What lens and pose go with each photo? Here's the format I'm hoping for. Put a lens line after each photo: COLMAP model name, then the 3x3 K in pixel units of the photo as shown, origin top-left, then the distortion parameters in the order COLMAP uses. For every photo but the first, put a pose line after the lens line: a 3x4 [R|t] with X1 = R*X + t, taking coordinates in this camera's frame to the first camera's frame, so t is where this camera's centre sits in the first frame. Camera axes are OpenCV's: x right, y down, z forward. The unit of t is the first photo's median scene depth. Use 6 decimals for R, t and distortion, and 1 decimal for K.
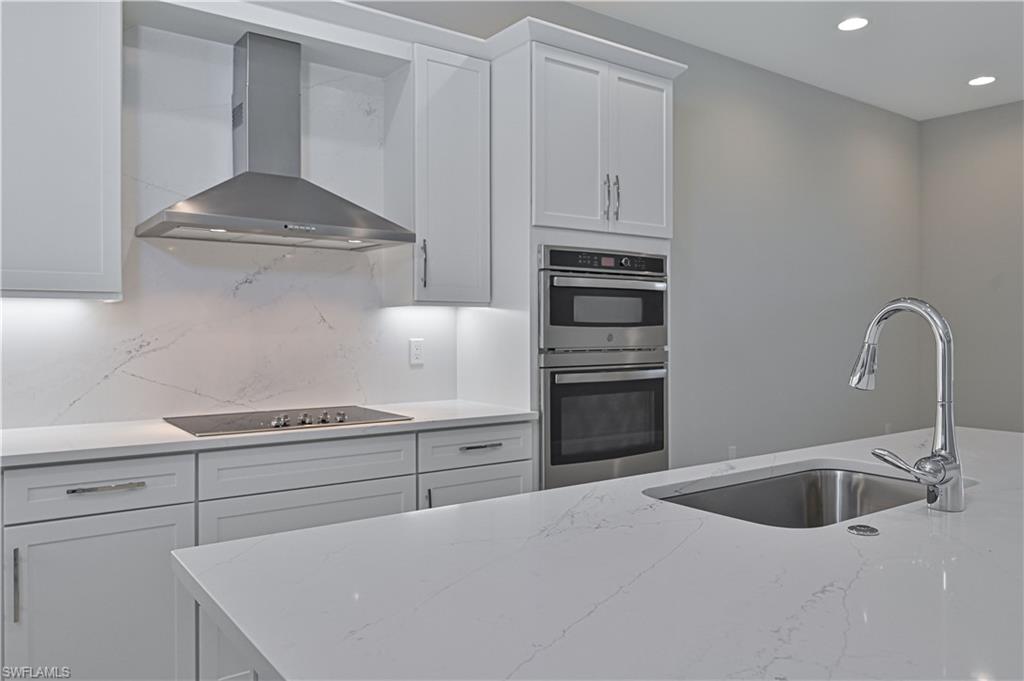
lens RADIAL K [[742.6, 0, 512.4], [0, 742.6, 338.9], [0, 0, 1]] dist [0.000310, -0.000184]
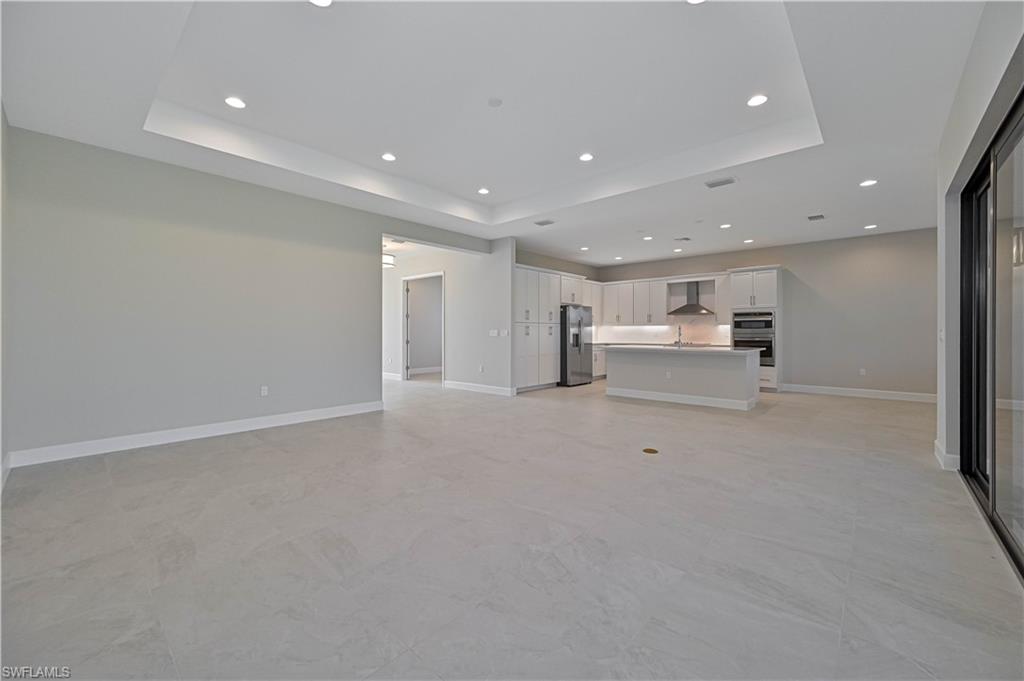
lens RADIAL K [[410.0, 0, 510.8], [0, 410.0, 333.1], [0, 0, 1]] dist [-0.000421, -0.000784]
pose [[0.206503, 0.003809, -0.978439, 2.374066], [-0.003766, 0.999988, 0.003098, 0.009756], [0.978439, 0.003045, 0.206515, -1.016017]]
